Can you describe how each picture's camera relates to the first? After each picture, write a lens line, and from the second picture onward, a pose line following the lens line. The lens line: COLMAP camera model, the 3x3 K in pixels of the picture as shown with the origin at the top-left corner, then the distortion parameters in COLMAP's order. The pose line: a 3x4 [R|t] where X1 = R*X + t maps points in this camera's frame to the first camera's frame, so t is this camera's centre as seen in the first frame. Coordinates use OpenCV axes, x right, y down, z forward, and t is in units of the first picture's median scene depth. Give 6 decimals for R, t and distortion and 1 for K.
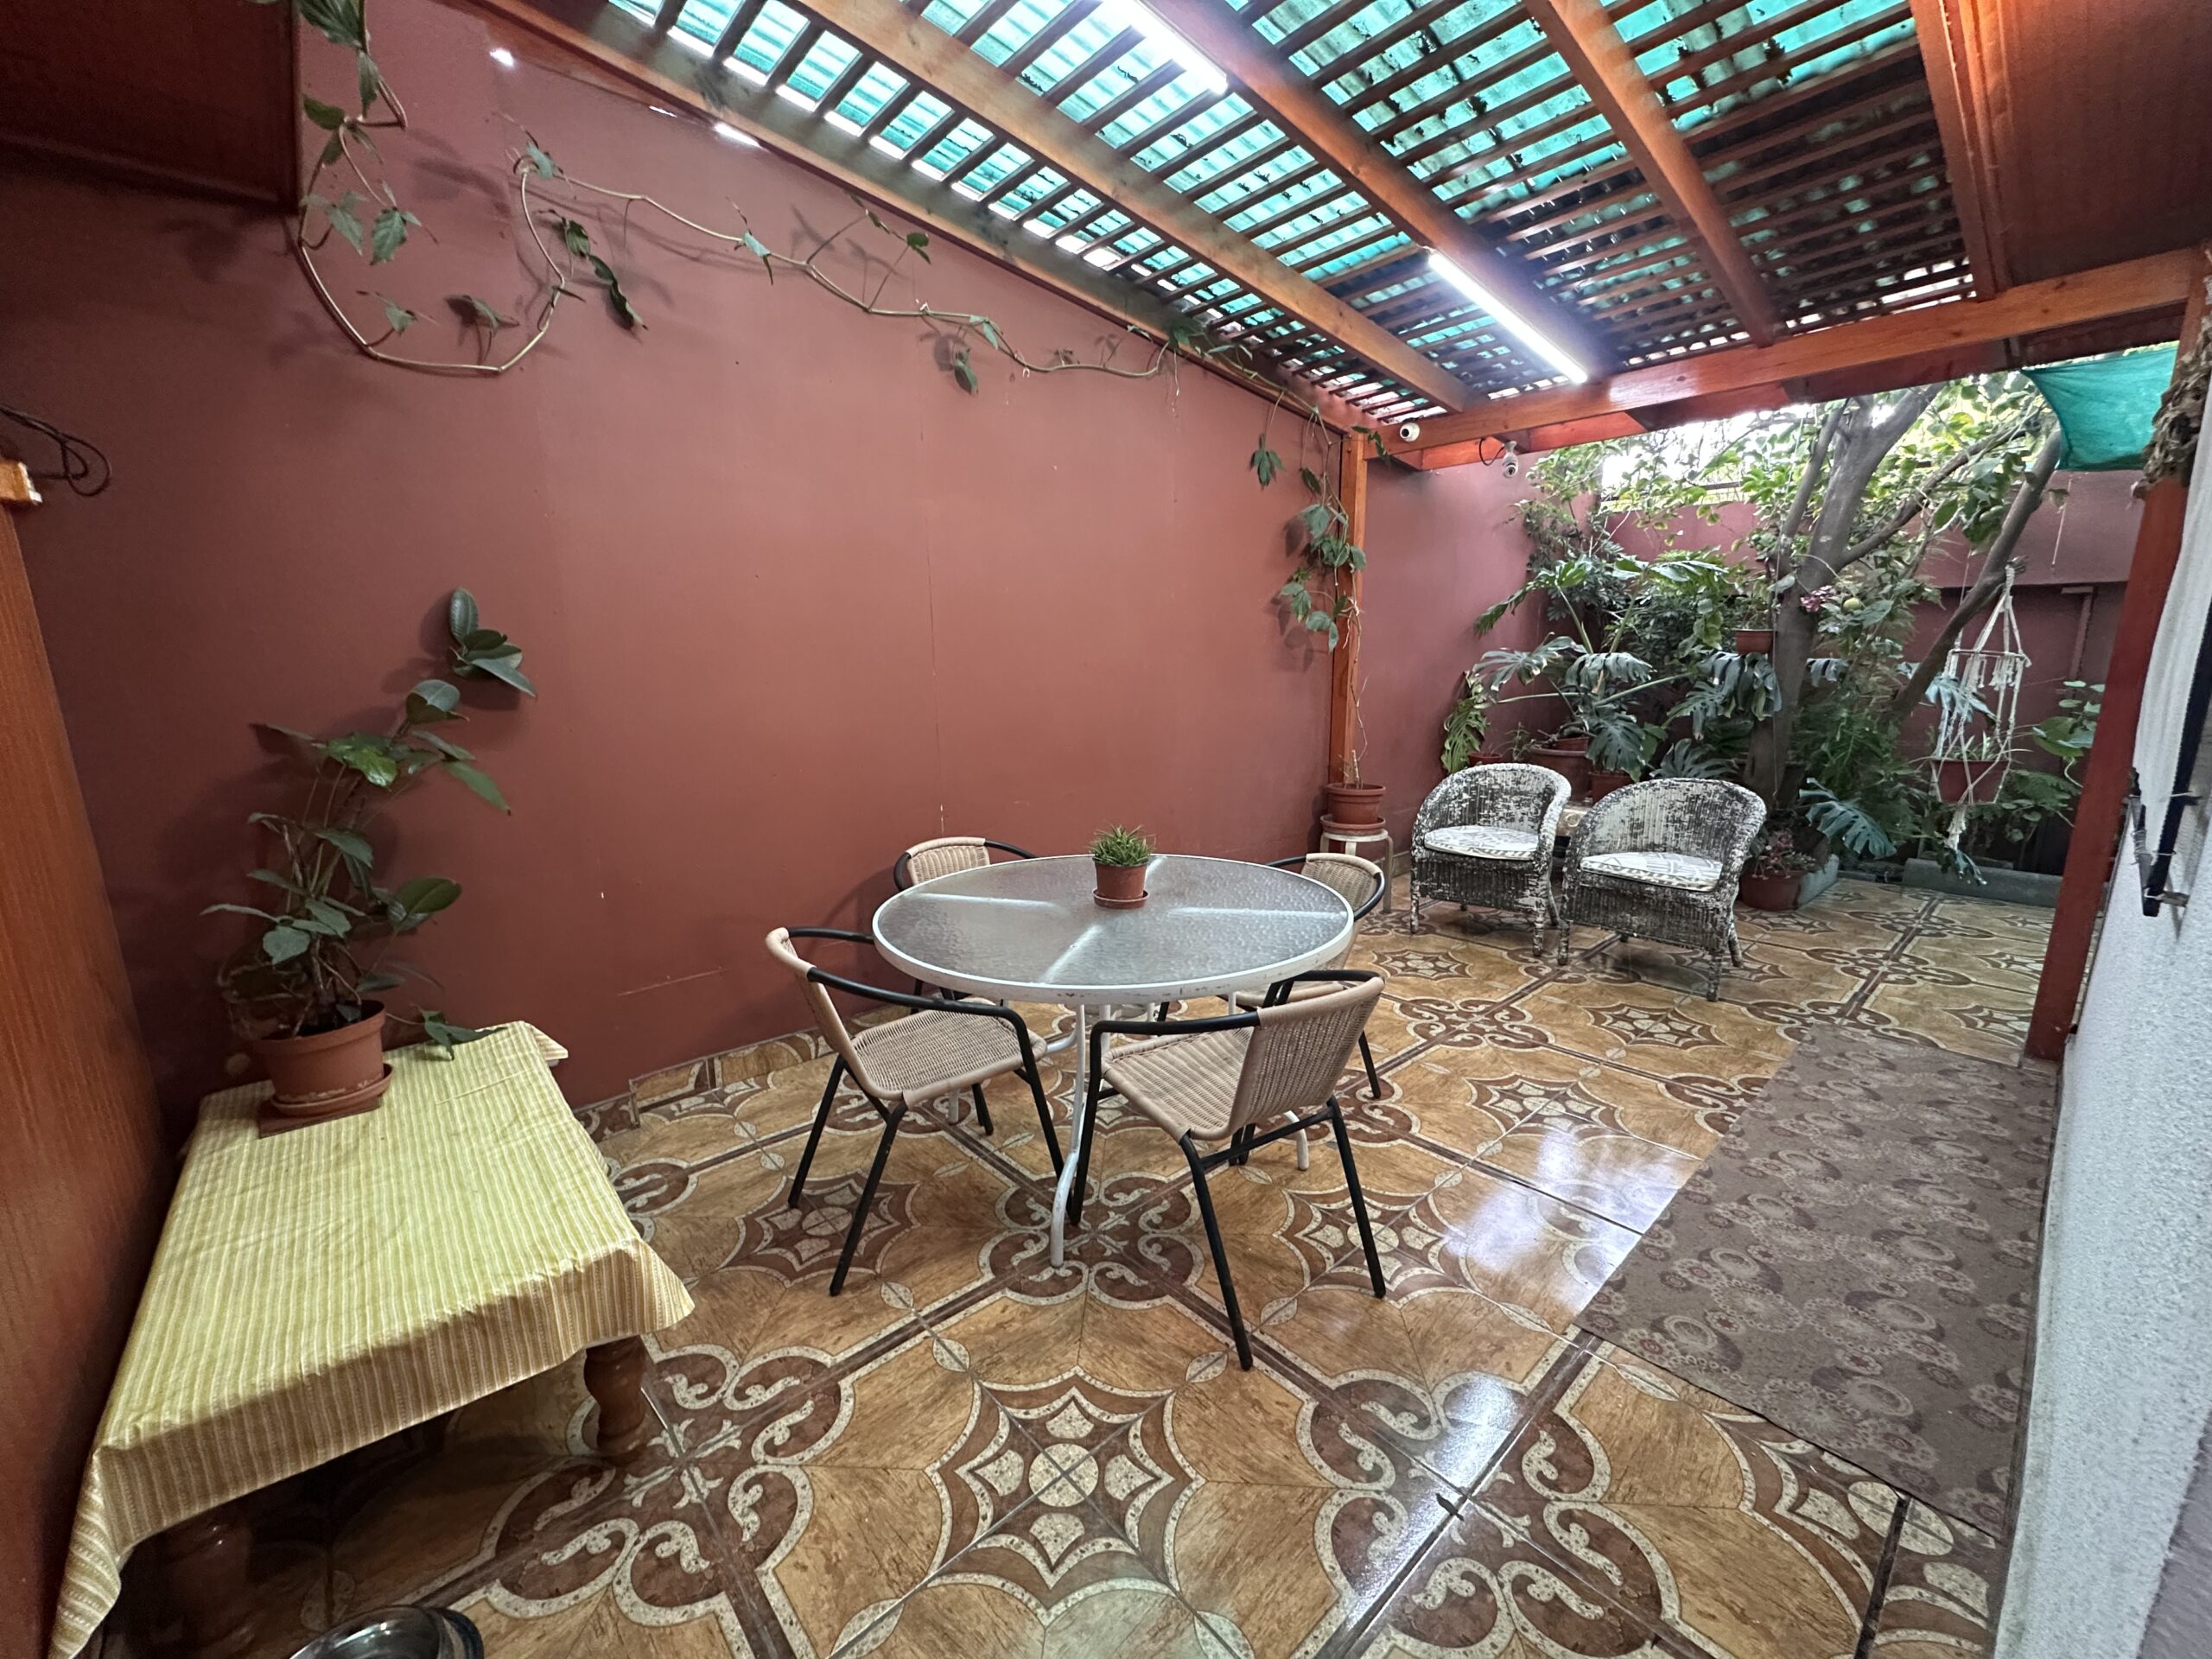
lens RADIAL K [[883.5, 0, 1105.4], [0, 883.5, 822.7], [0, 0, 1]] dist [-0.005003, 0.000573]
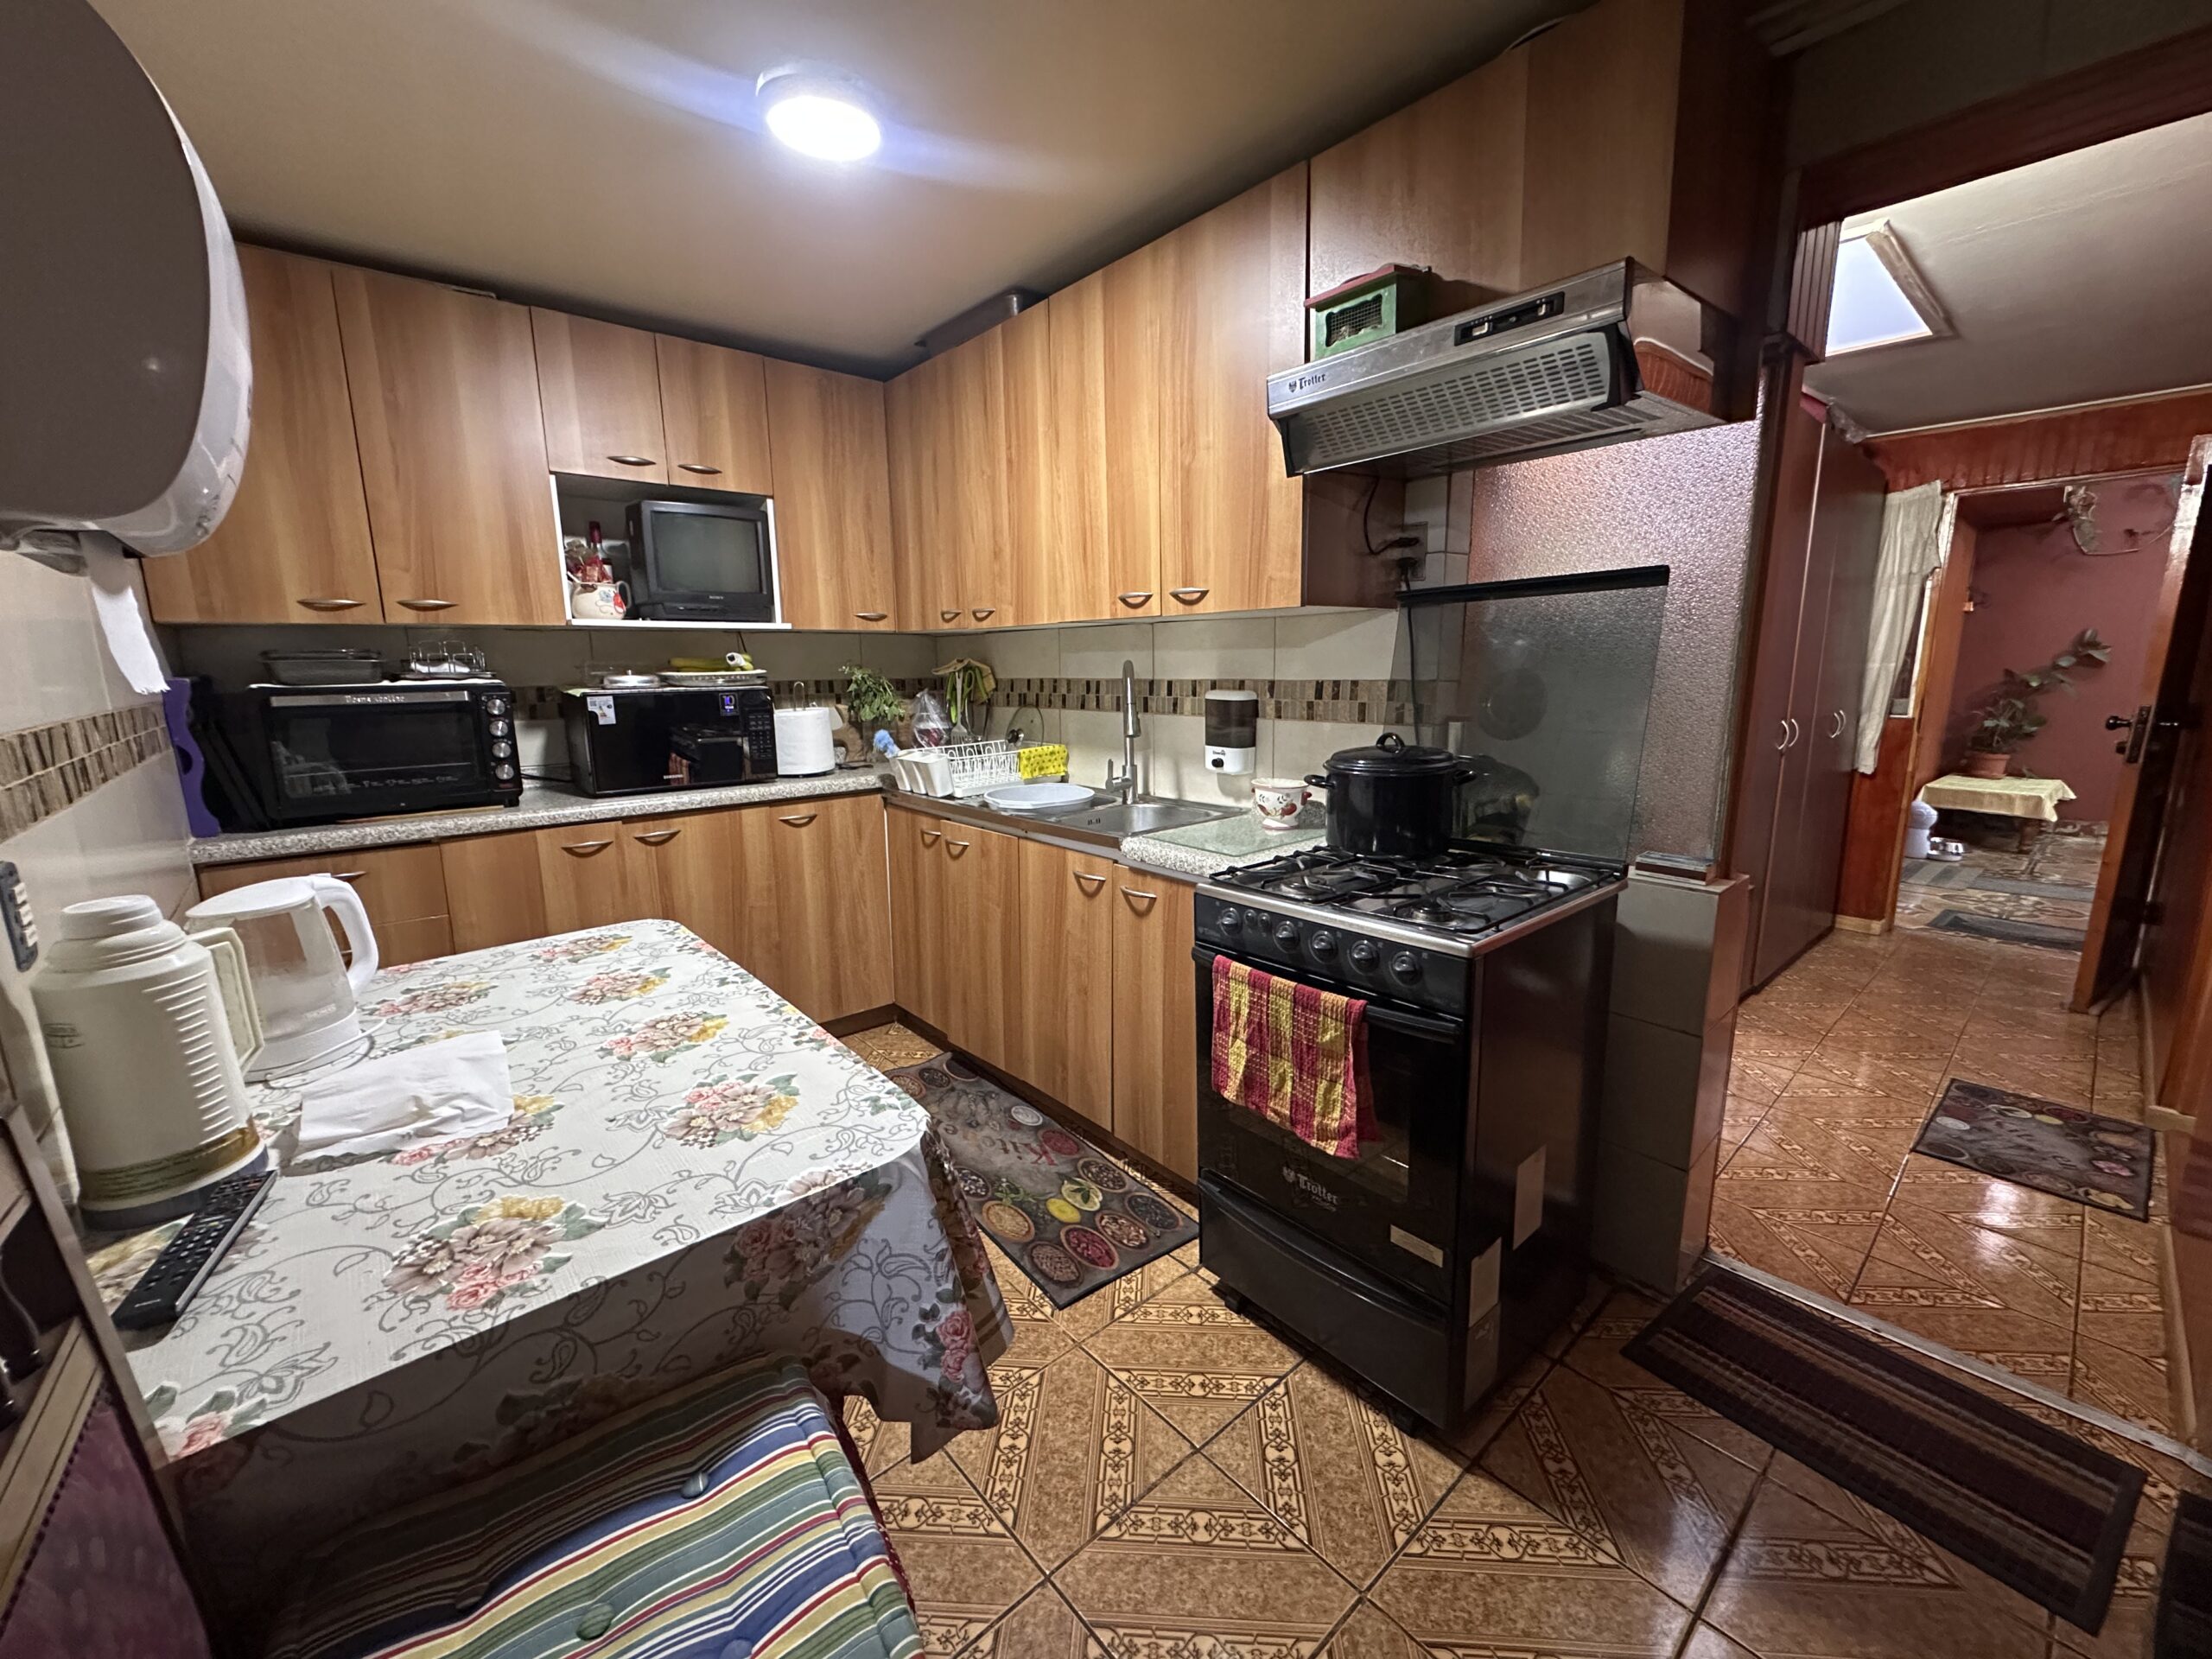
lens RADIAL K [[883.5, 0, 1107.2], [0, 883.5, 831.9], [0, 0, 1]] dist [-0.005003, 0.000573]
pose [[-0.015594, 0.196759, -0.980328, 3.438647], [-0.192372, 0.961539, 0.196048, 0.667896], [0.981198, 0.191645, 0.022857, -3.199571]]
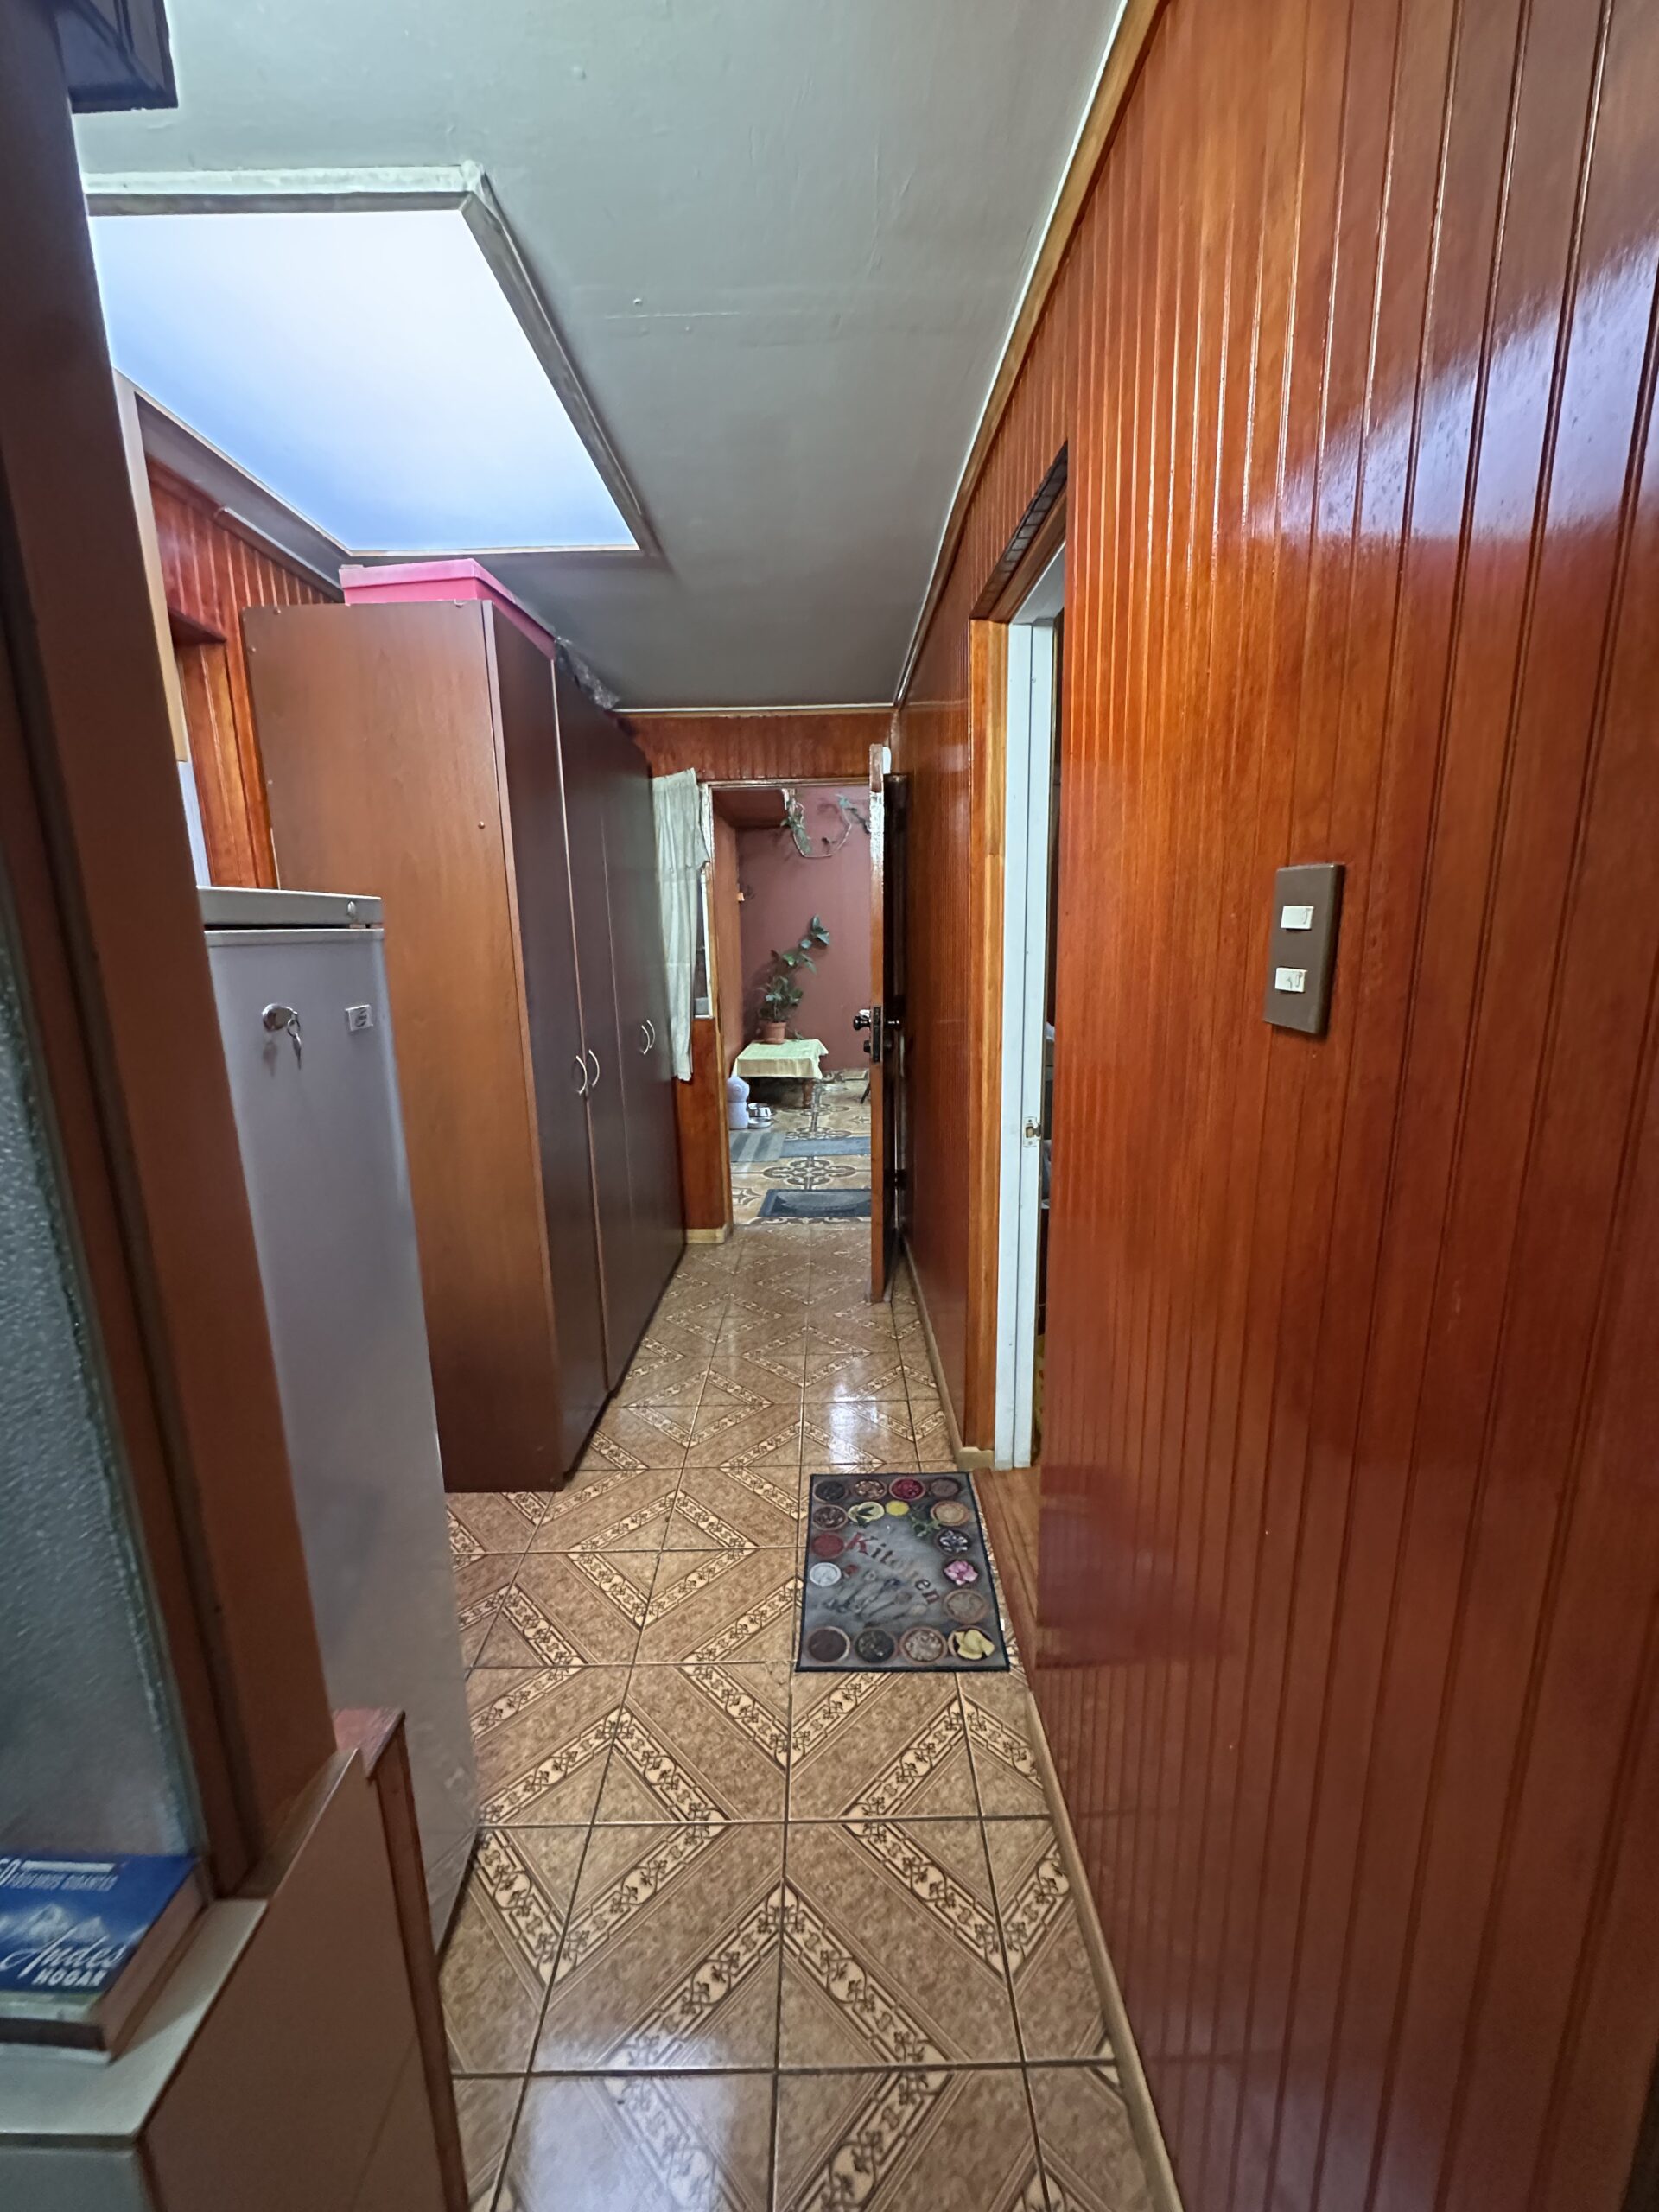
lens RADIAL K [[883.5, 0, 832.7], [0, 883.5, 1100.8], [0, 0, 1]] dist [-0.005003, 0.000573]
pose [[0.746568, 0.124596, -0.653538, 2.662191], [-0.121986, 0.991290, 0.049637, 0.452772], [0.654031, 0.042665, 0.755264, -2.488987]]
